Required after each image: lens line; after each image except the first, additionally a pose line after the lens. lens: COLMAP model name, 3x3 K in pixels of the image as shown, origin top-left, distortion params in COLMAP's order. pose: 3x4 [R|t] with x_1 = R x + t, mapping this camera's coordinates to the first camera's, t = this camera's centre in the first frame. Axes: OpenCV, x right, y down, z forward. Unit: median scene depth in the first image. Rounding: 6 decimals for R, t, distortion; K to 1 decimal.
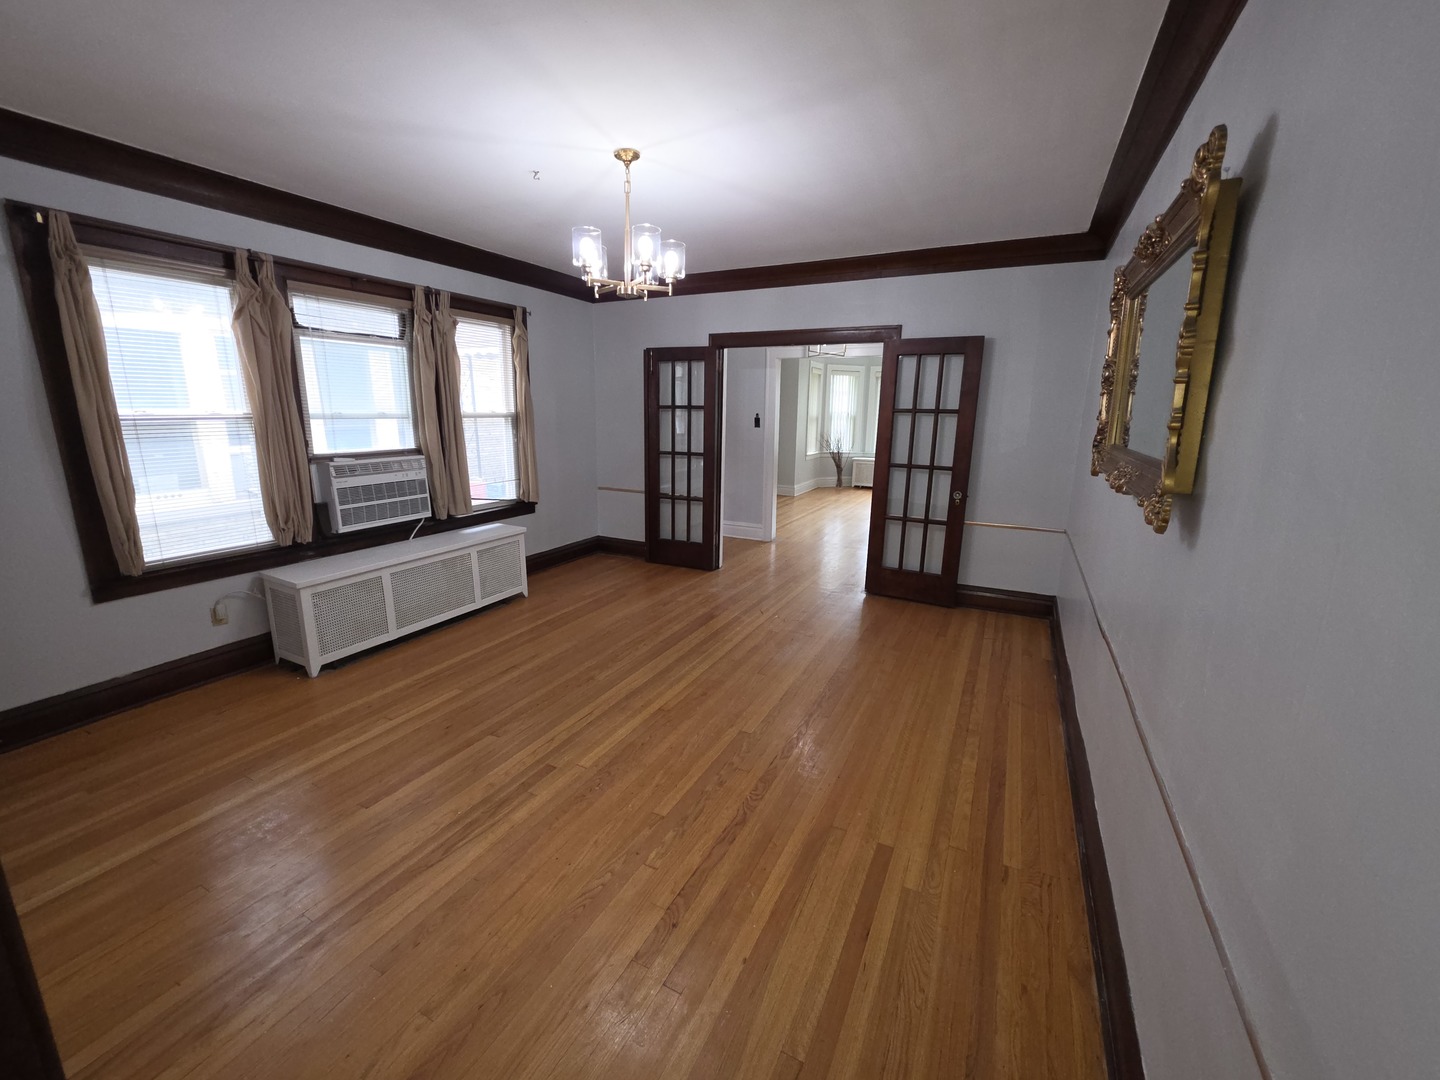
lens RADIAL K [[579.5, 0, 716.4], [0, 579.5, 538.7], [0, 0, 1]] dist [0.000162, 0.000000]
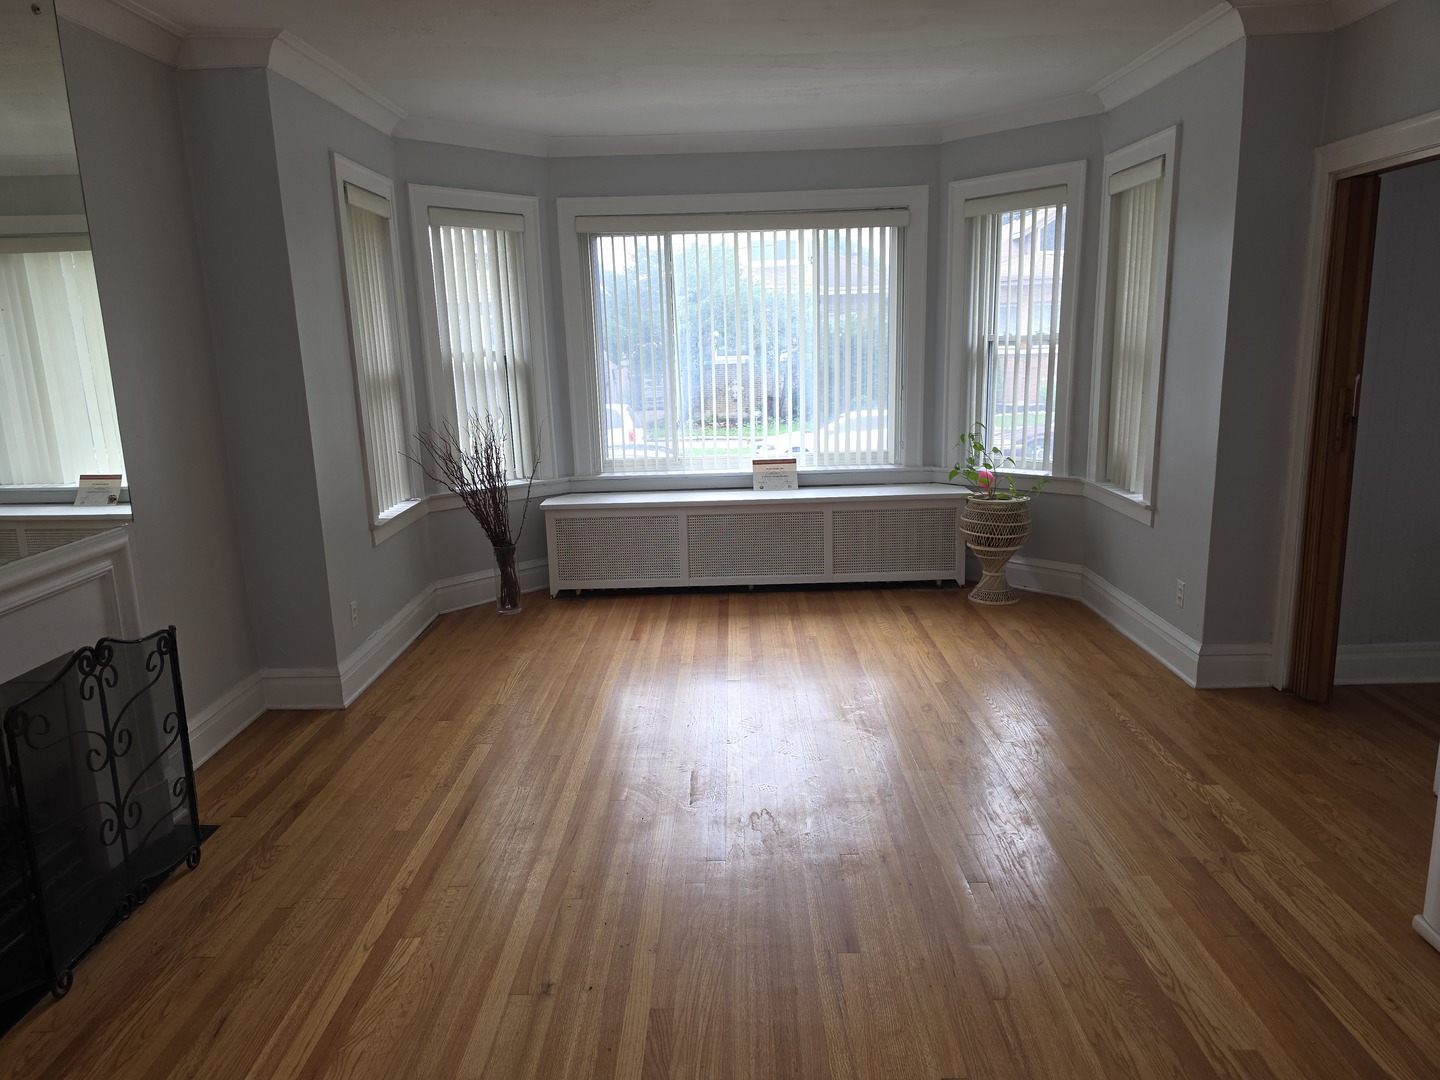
lens RADIAL K [[967.4, 0, 721.9], [0, 967.4, 544.2], [0, 0, 1]] dist [0.001449, 0.000056]
pose [[0.895601, -0.134101, 0.424165, 0.103341], [0.138201, 0.990176, 0.021245, -0.116248], [-0.422847, 0.039592, 0.905336, 0.508440]]
